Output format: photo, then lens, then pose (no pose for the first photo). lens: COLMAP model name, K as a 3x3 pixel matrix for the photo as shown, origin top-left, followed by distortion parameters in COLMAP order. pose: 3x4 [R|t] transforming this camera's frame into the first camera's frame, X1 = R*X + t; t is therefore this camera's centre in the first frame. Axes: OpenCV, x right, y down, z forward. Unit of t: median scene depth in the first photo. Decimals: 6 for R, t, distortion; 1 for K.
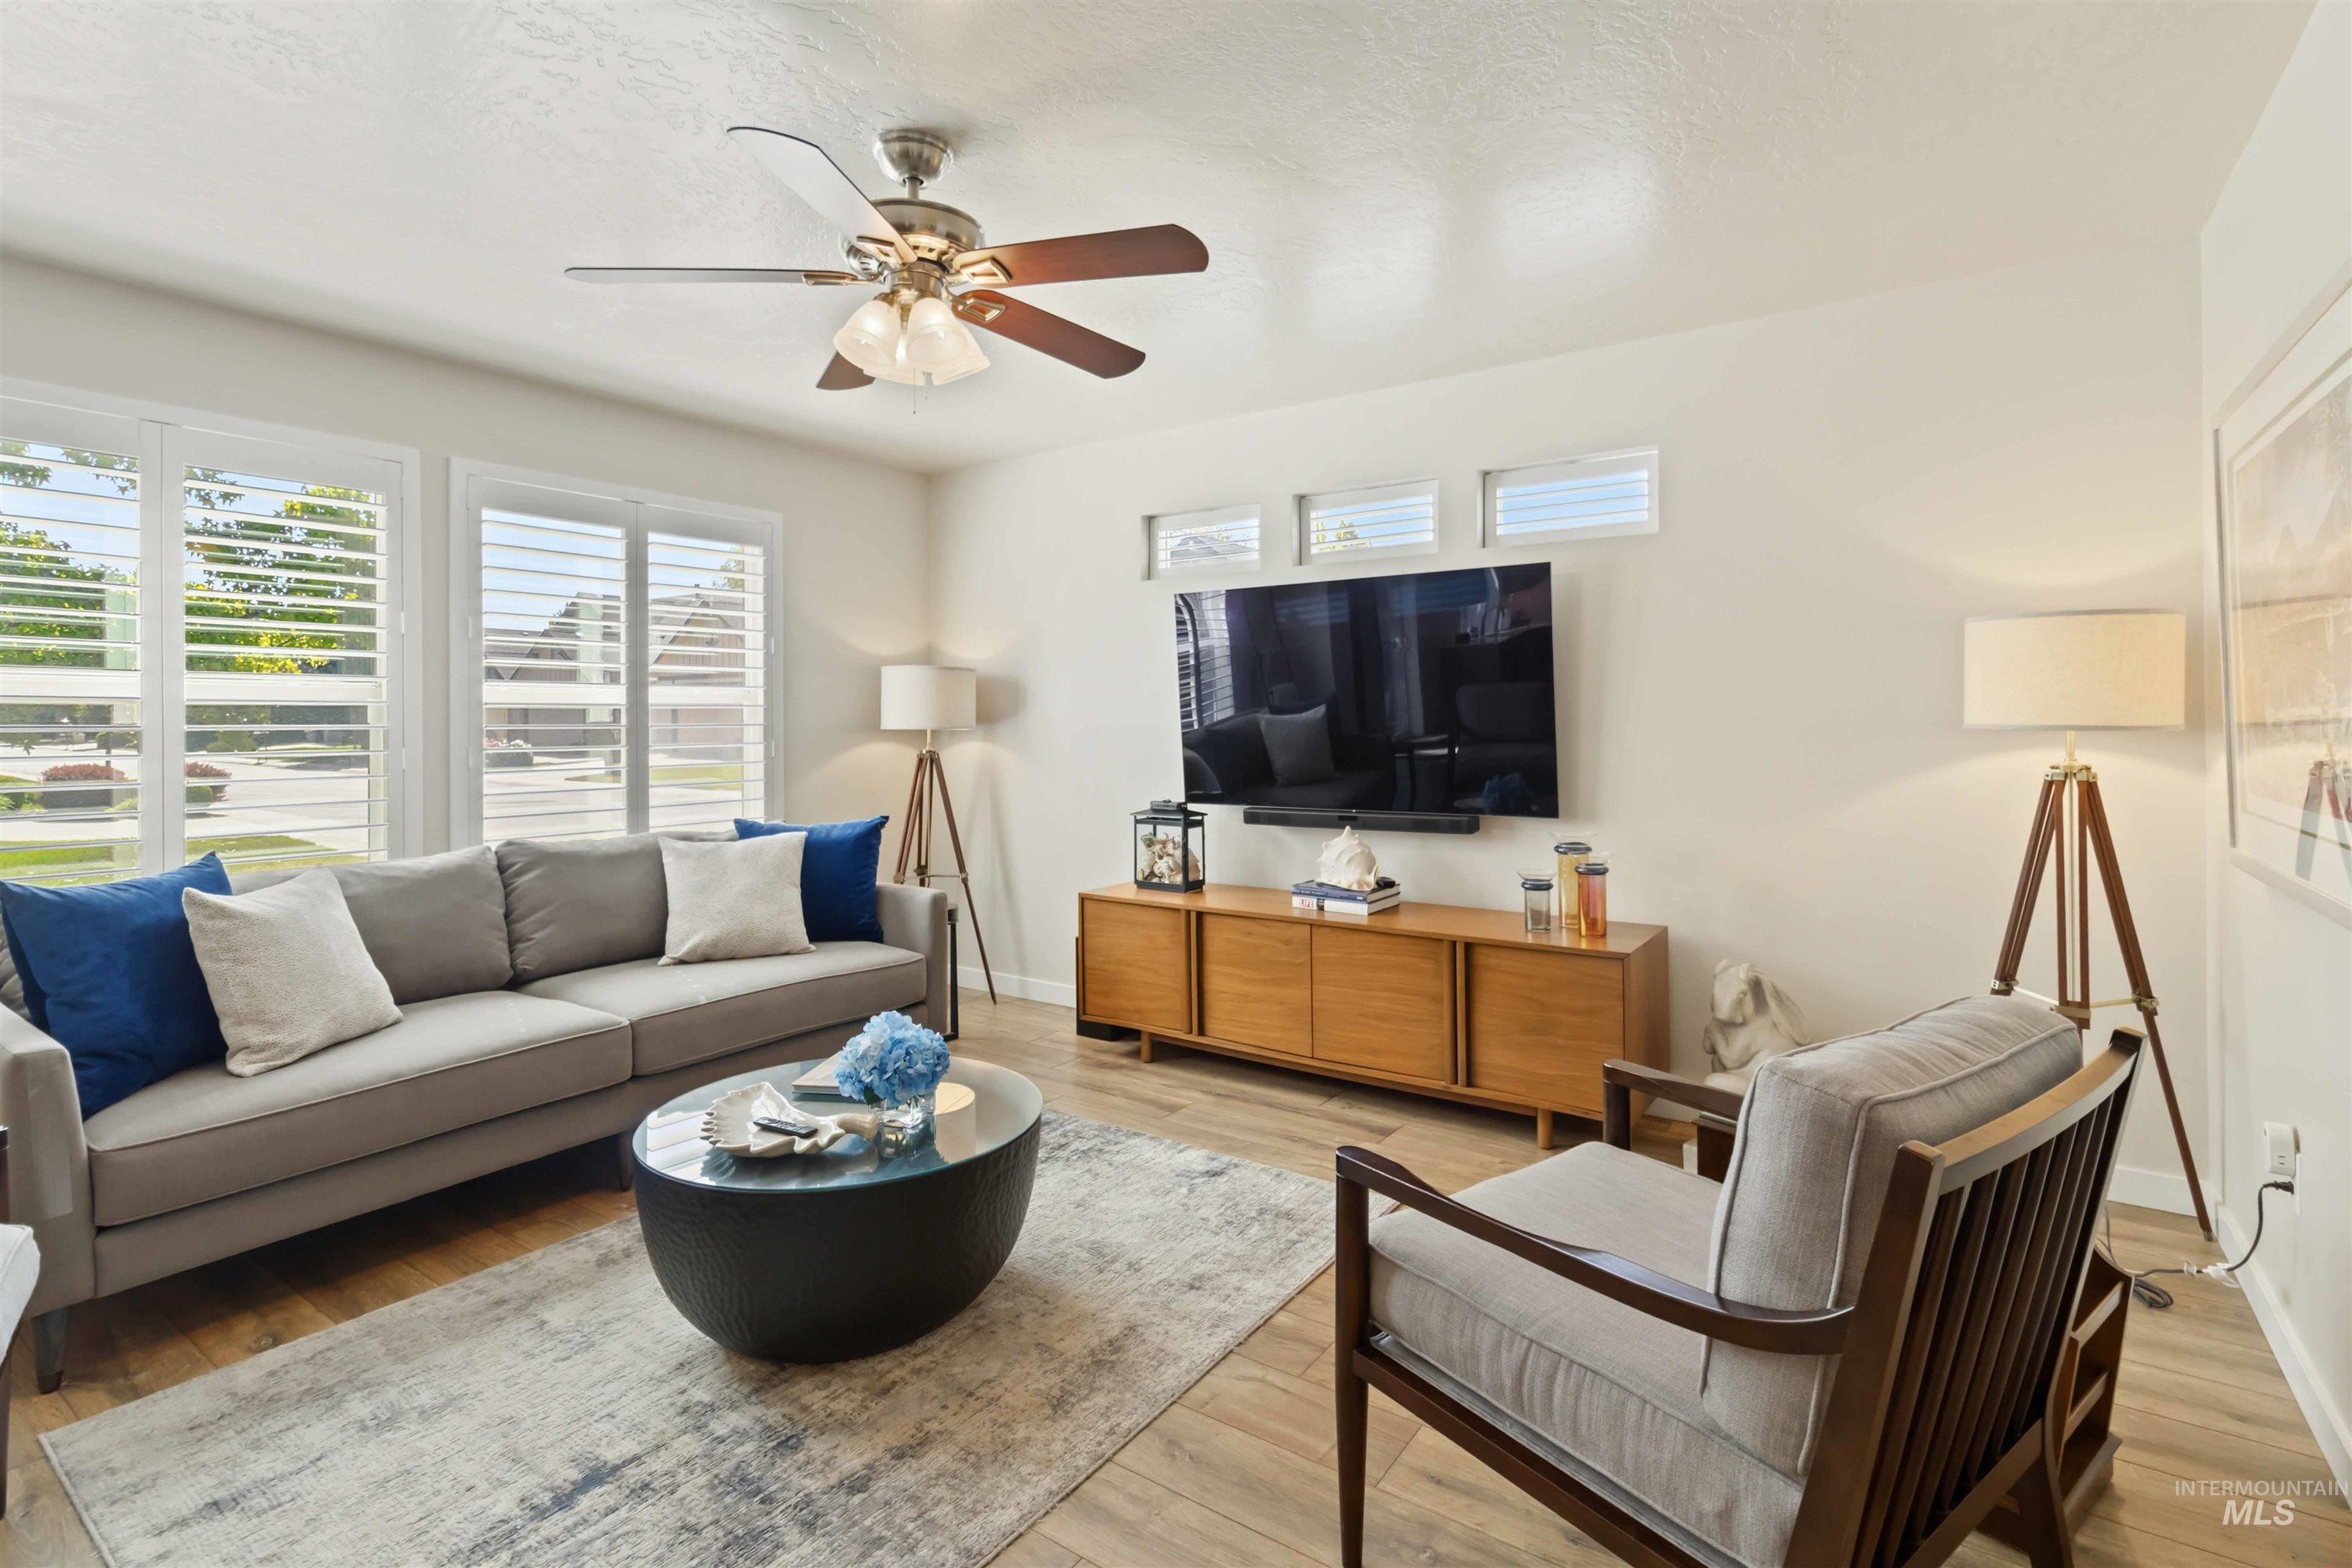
lens RADIAL K [[1123.7, 0, 1184.6], [0, 1123.7, 787.9], [0, 0, 1]] dist [0.002837, -0.000238]
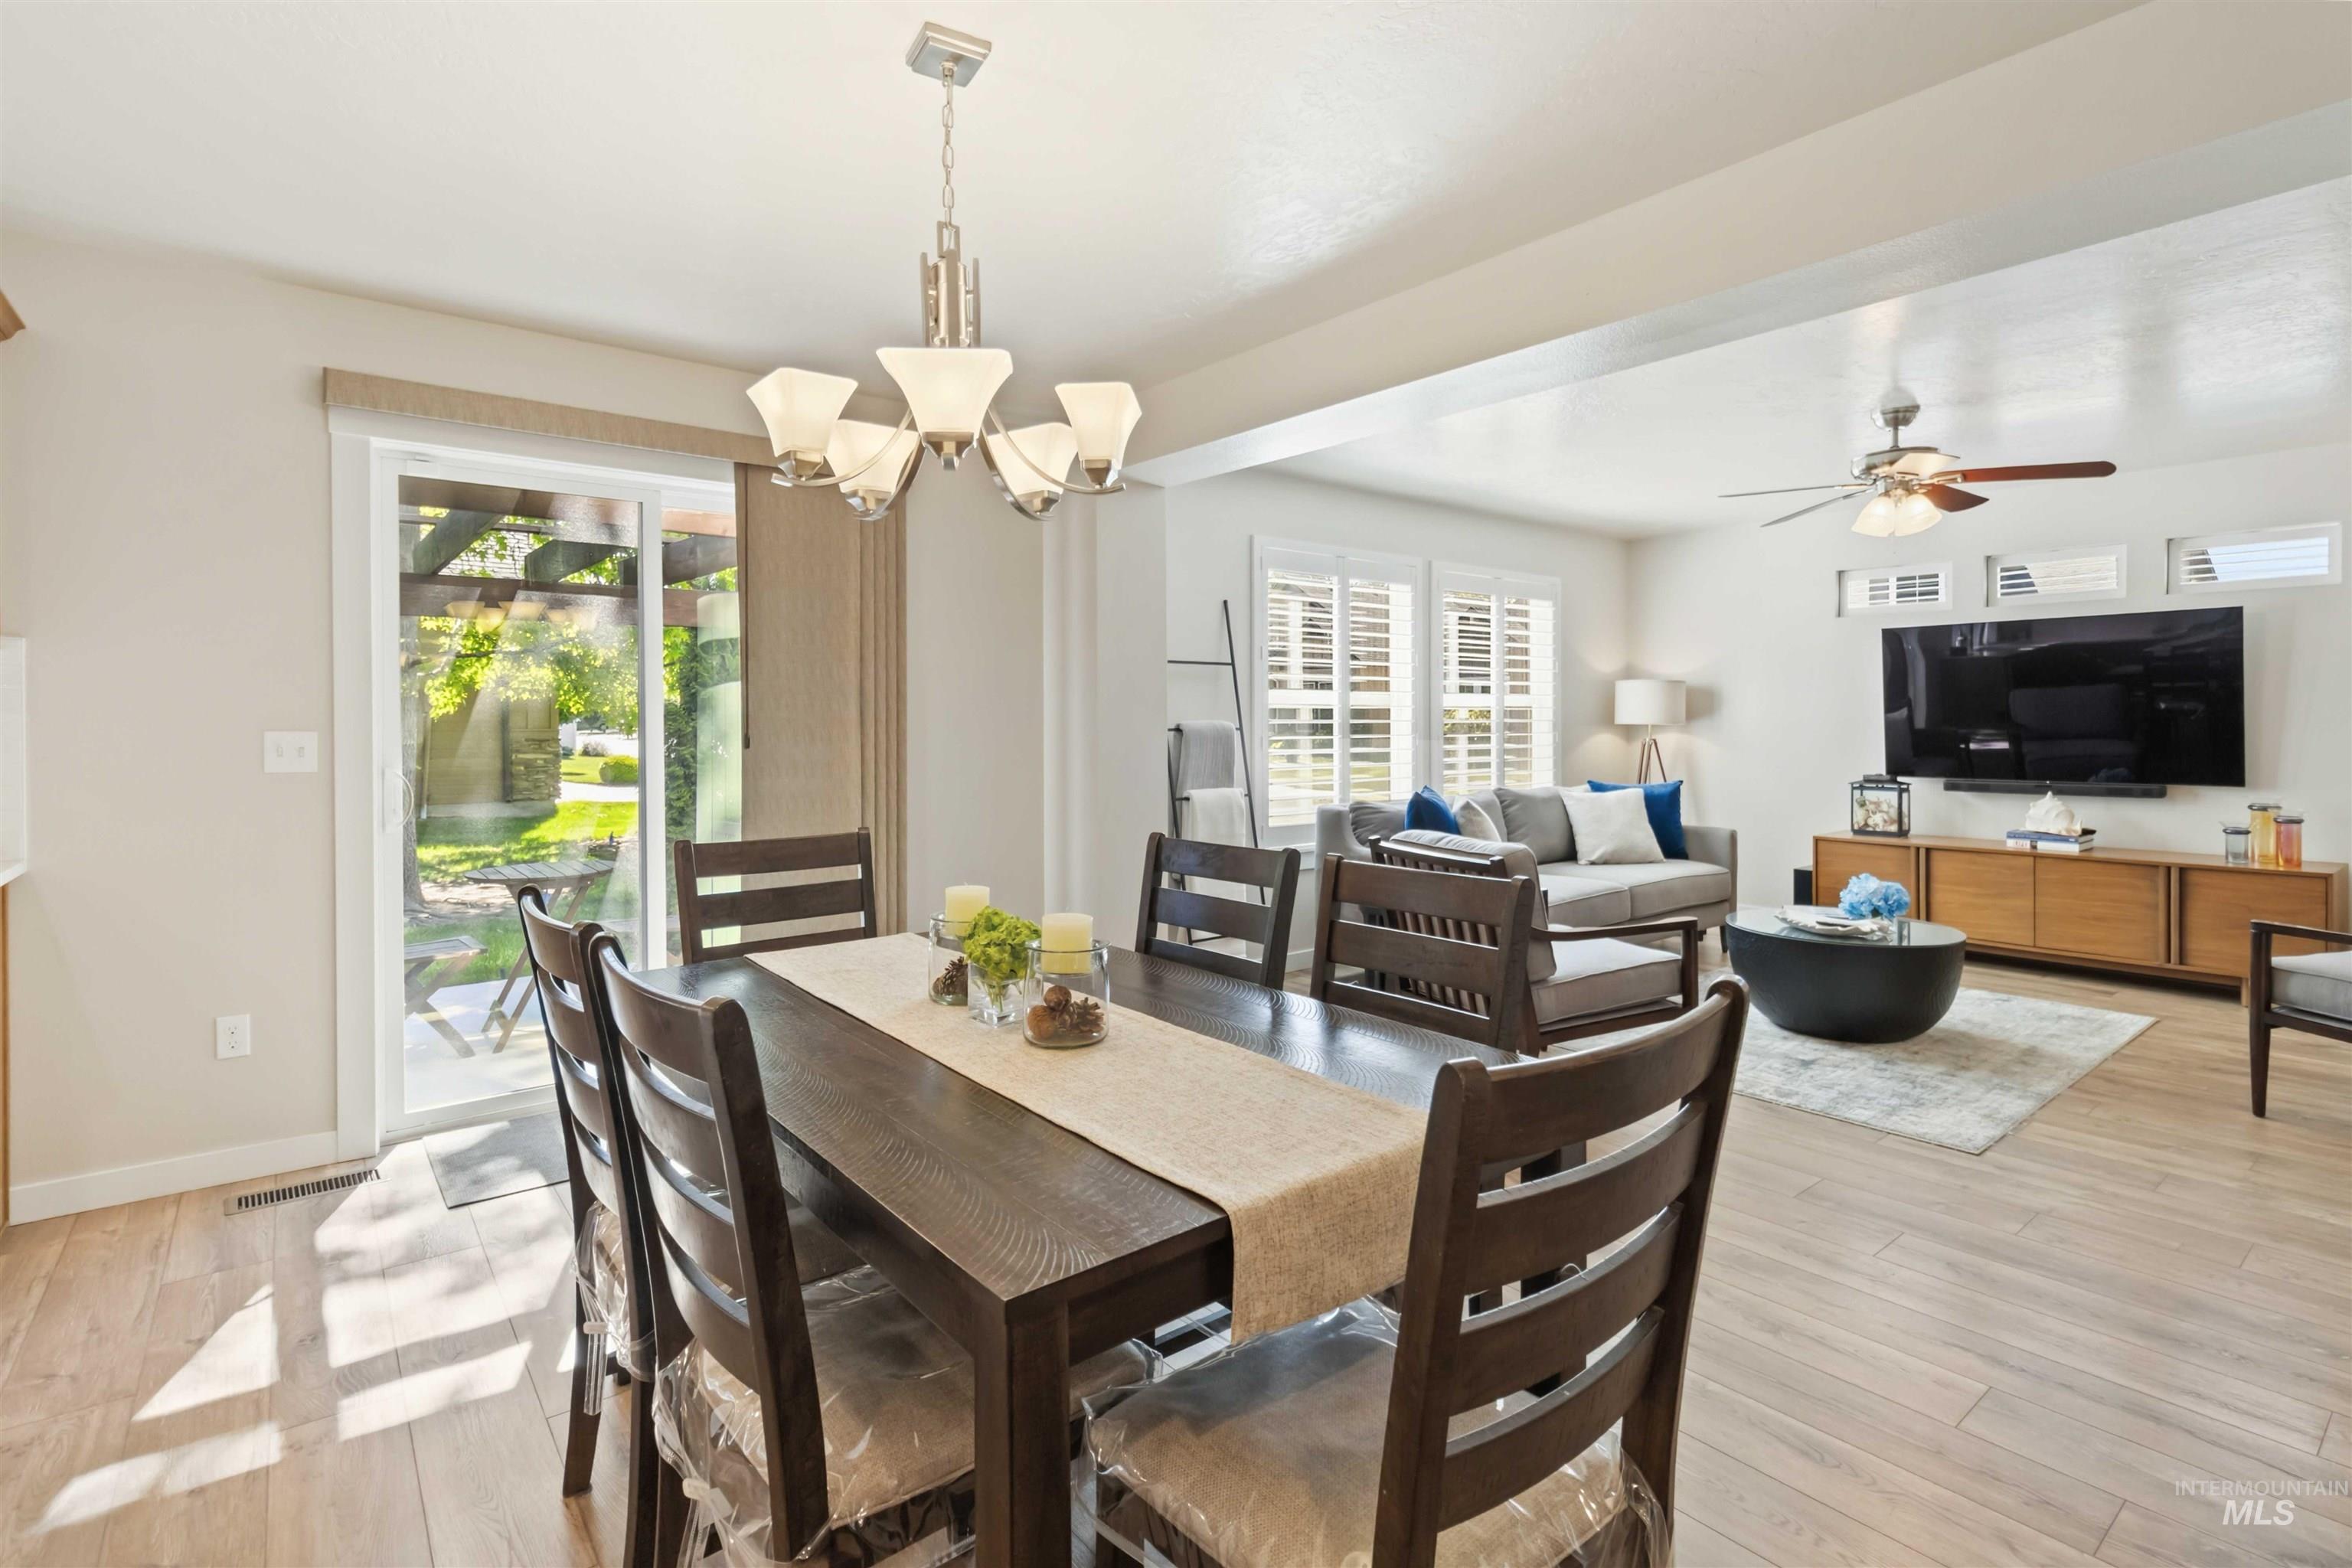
lens RADIAL K [[1123.7, 0, 1172.6], [0, 1123.7, 783.0], [0, 0, 1]] dist [0.002837, -0.000238]
pose [[0.958211, 0.017673, -0.285517, -0.529810], [-0.017998, 0.999837, 0.001487, 0.042133], [0.285497, 0.003714, 0.958372, -0.707978]]
